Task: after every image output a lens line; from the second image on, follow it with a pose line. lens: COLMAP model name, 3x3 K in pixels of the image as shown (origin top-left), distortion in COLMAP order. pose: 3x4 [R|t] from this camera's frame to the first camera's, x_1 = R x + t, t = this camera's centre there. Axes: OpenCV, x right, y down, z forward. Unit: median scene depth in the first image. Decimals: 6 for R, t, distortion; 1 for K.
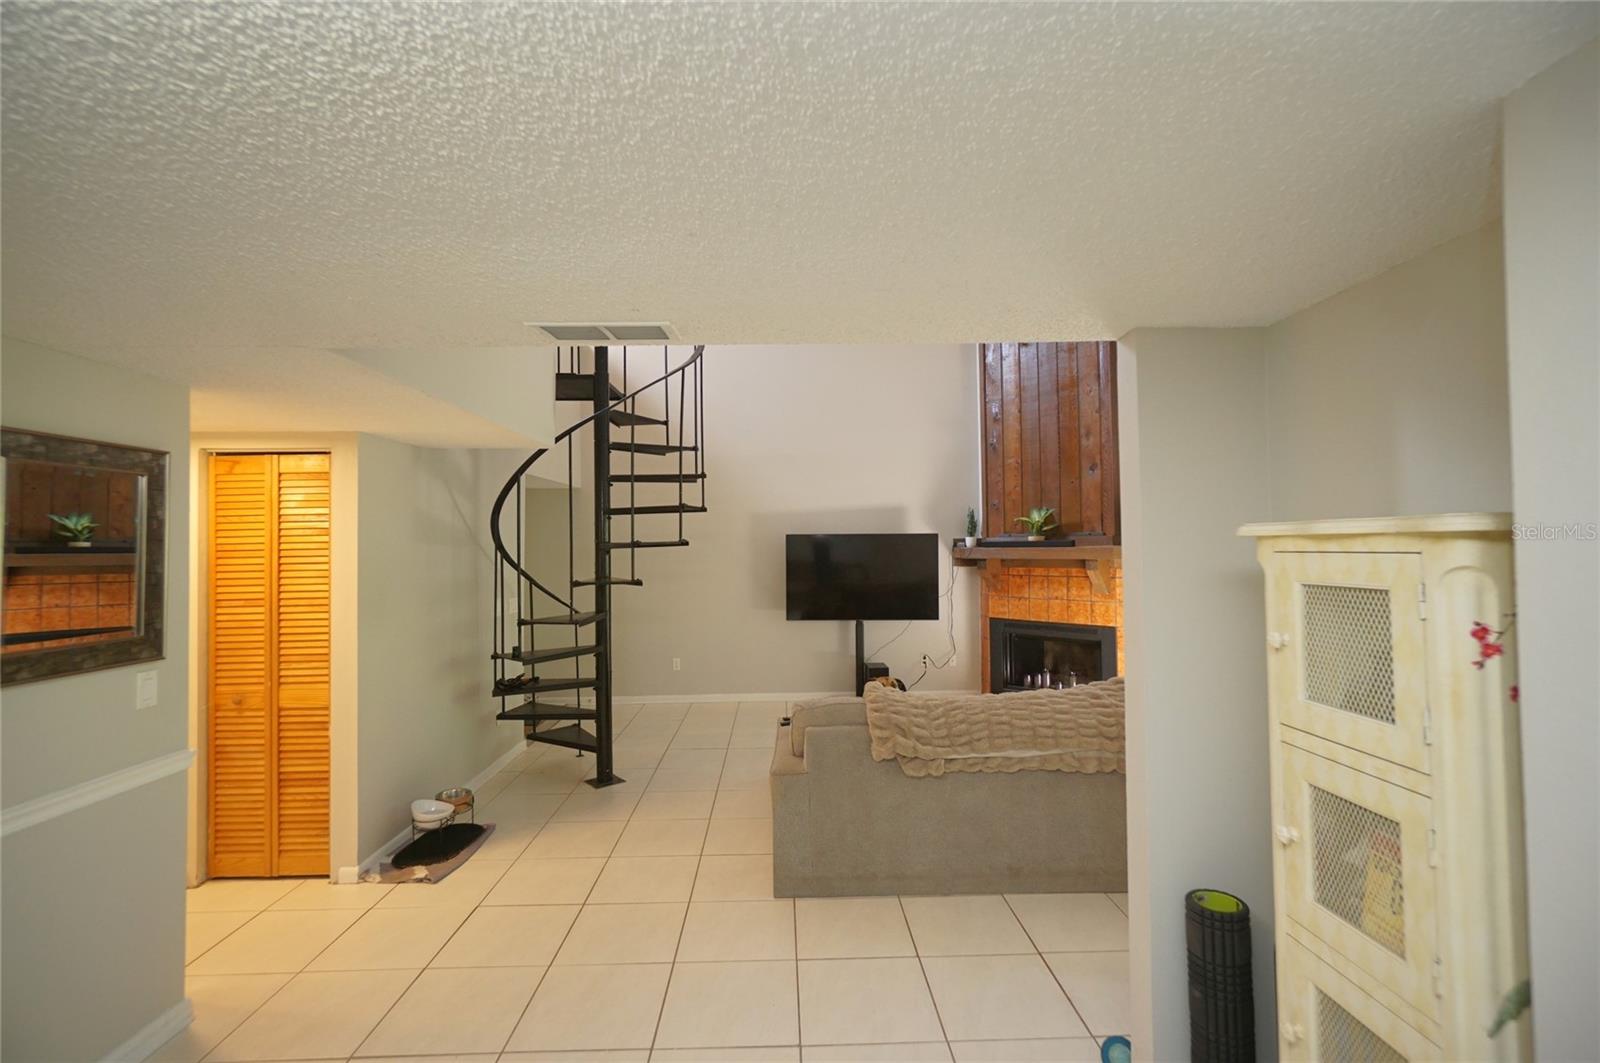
lens RADIAL K [[701.0, 0, 796.1], [0, 701.0, 527.1], [0, 0, 1]] dist [-0.001817, 0.001186]
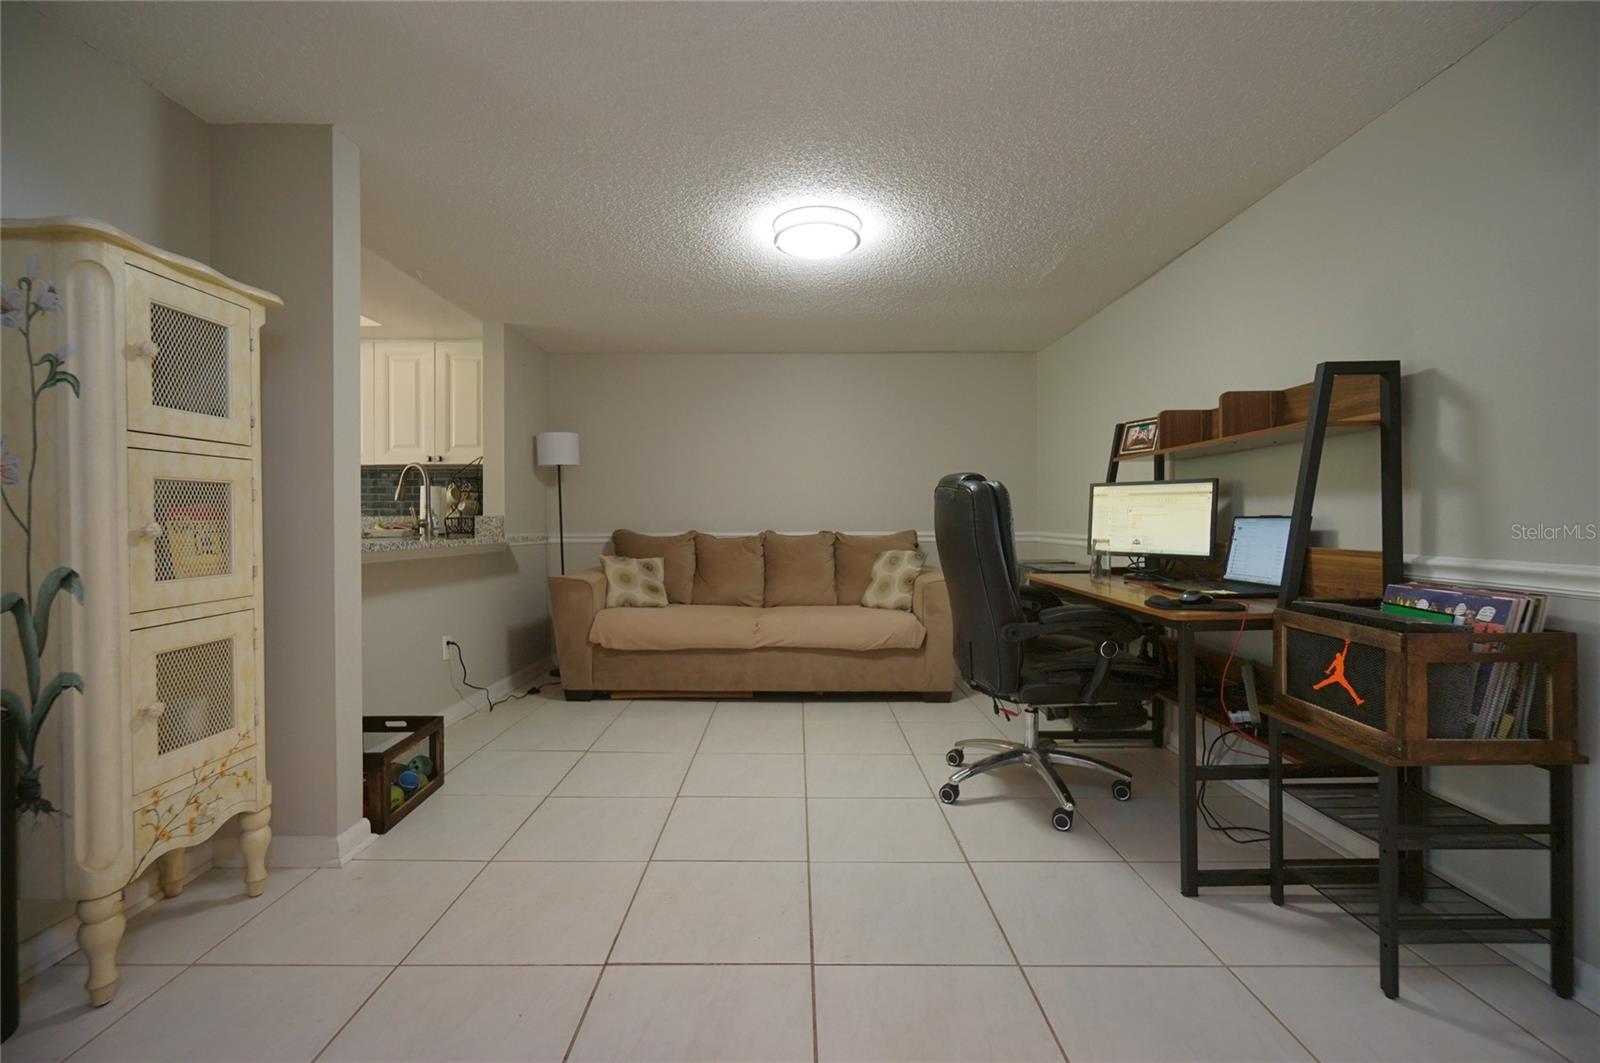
lens RADIAL K [[684.2, 0, 795.3], [0, 684.2, 520.8], [0, 0, 1]] dist [-0.003861, 0.000564]
pose [[-0.999671, 0.011684, 0.022820, -0.349990], [0.011320, 0.999808, -0.015997, 0.500114], [-0.023003, -0.015733, -0.999612, 2.249454]]
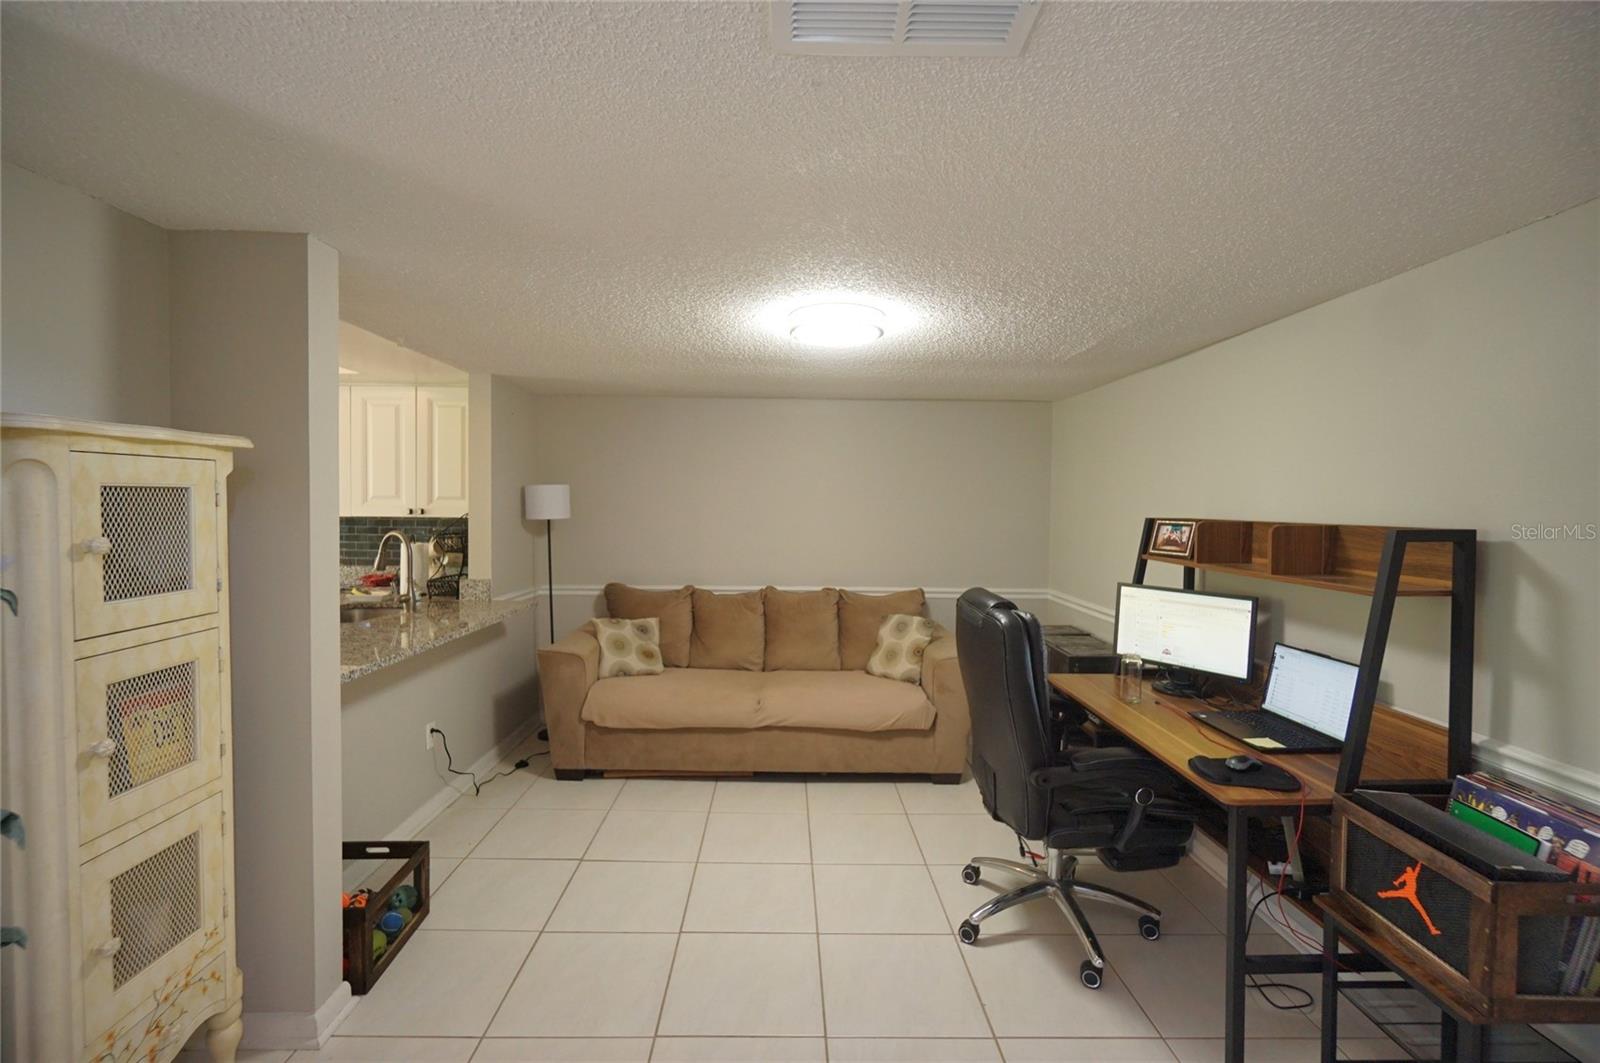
lens RADIAL K [[701.0, 0, 796.1], [0, 701.0, 527.1], [0, 0, 1]] dist [-0.001817, 0.001186]
pose [[-0.999981, -0.002717, 0.005523, -0.275602], [-0.002672, 0.999964, 0.008080, 0.141164], [-0.005545, 0.008065, -0.999952, 2.160714]]
